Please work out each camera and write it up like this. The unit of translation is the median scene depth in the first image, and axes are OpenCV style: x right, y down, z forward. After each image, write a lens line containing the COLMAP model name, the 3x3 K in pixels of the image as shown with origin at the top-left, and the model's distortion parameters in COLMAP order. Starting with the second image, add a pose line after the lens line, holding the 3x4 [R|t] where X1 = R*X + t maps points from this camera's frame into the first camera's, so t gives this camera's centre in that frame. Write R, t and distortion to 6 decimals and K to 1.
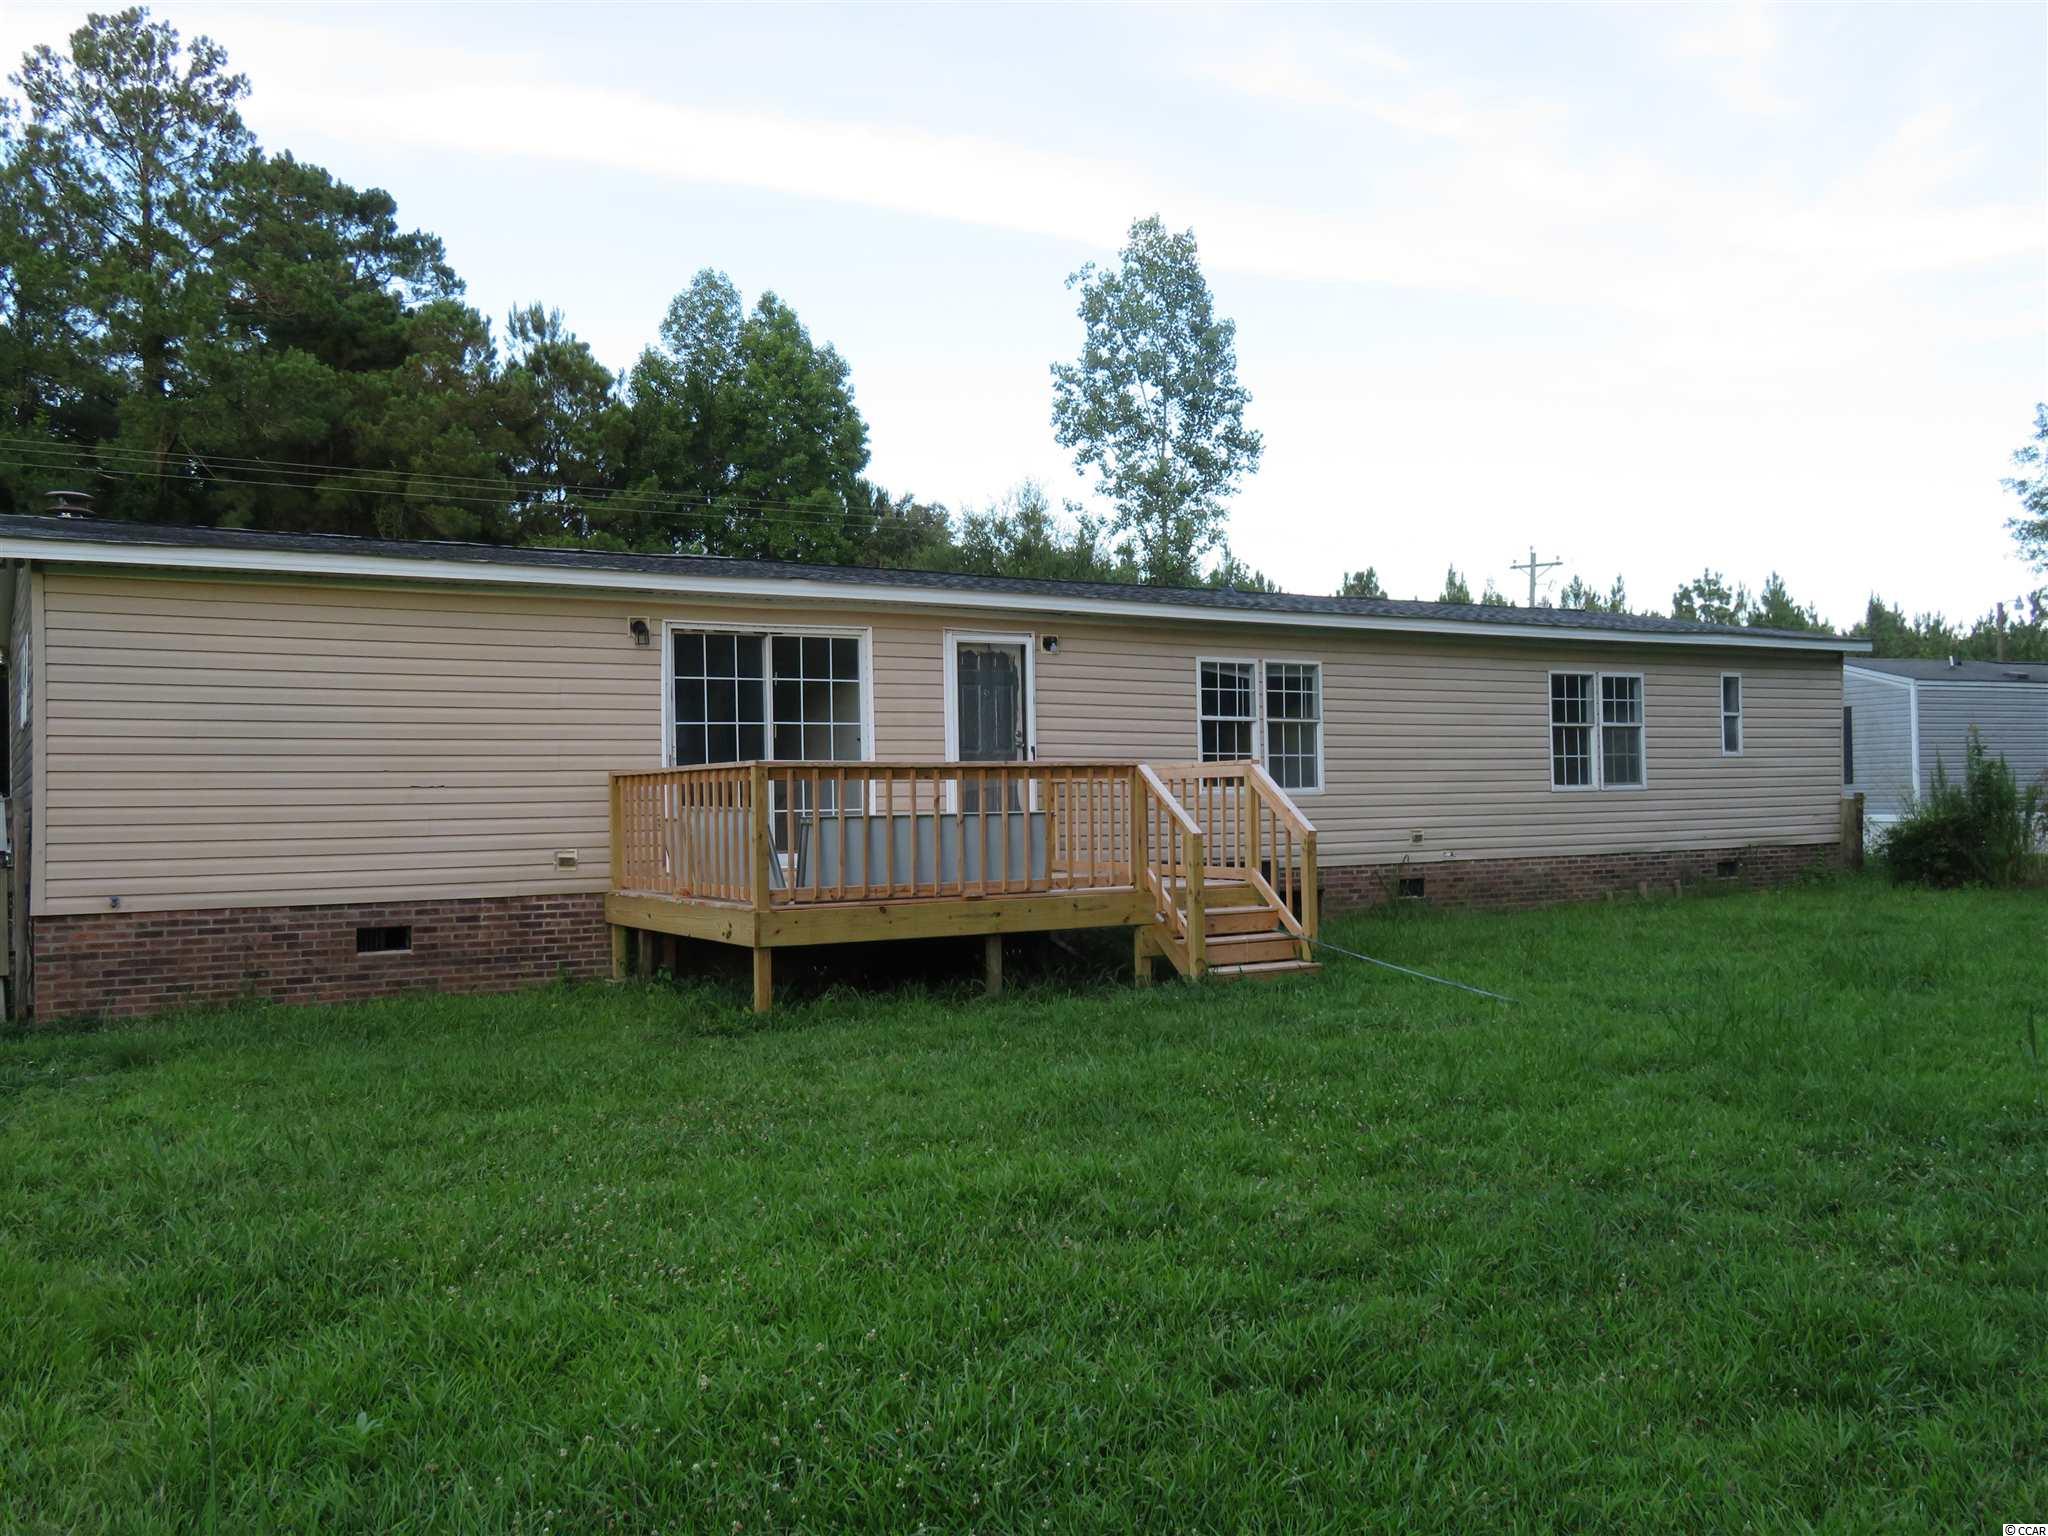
lens RADIAL K [[1811.3, 0, 1024.0], [0, 1811.3, 768.0], [0, 0, 1]] dist [0.008871, -0.010121]
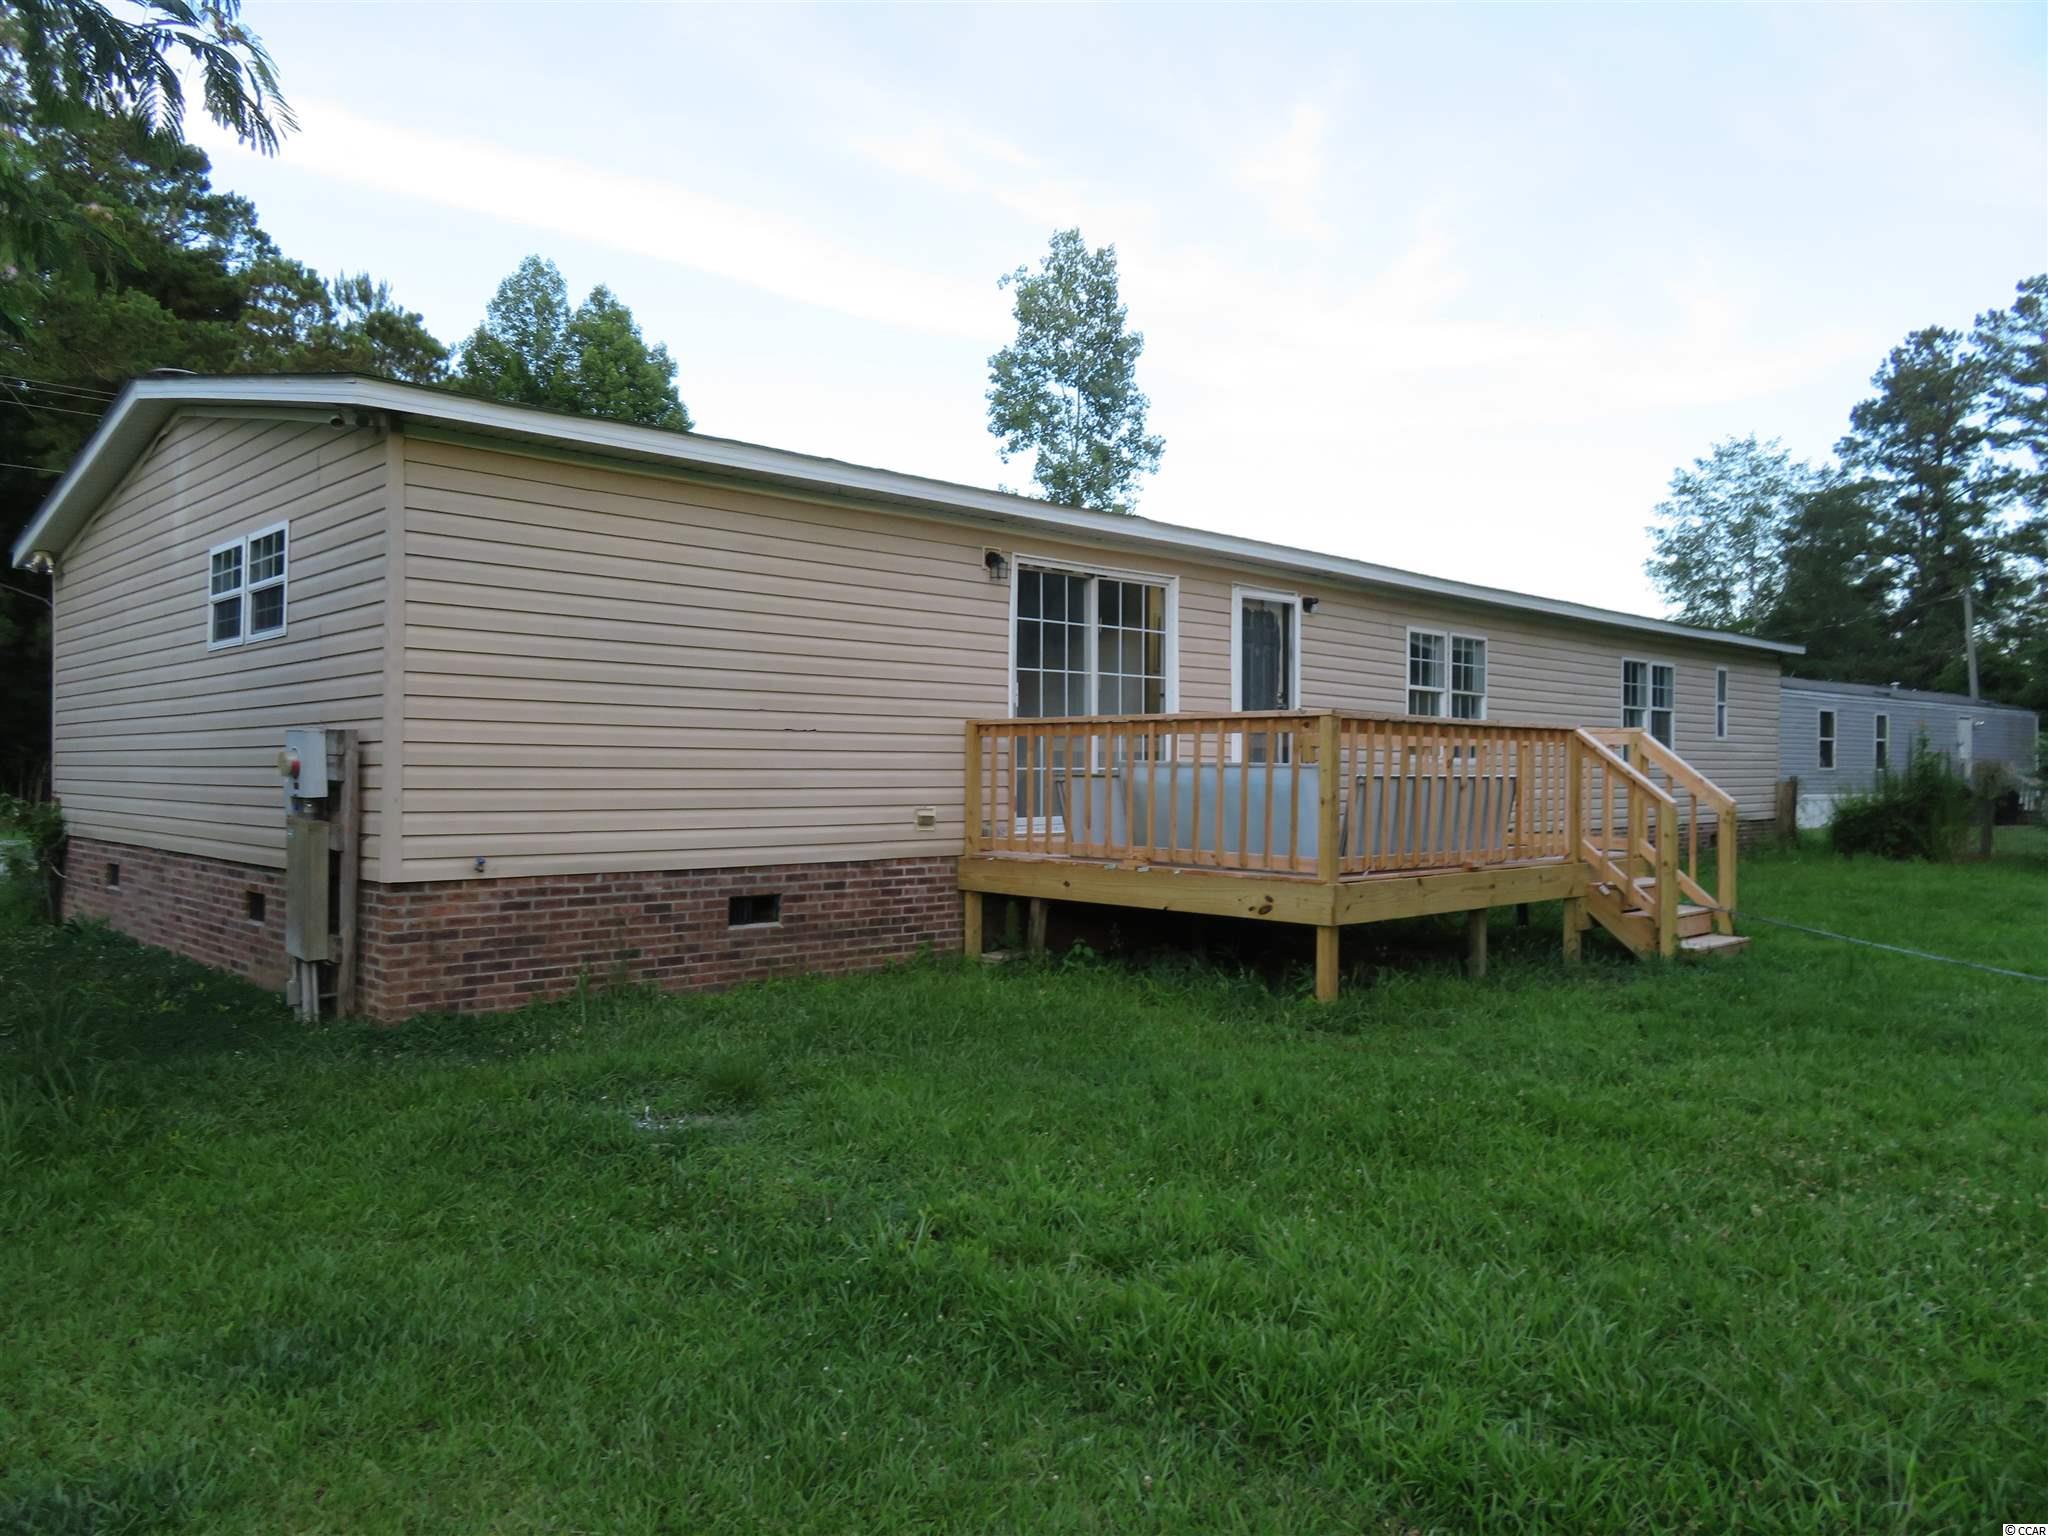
lens RADIAL K [[1489.6, 0, 1016.1], [0, 1489.6, 770.6], [0, 0, 1]] dist [-0.000165, 0.003030]
pose [[0.973297, 0.025388, 0.228142, -0.379717], [-0.030491, 0.999357, 0.018869, 0.012667], [-0.227516, -0.025321, 0.973445, 0.290992]]
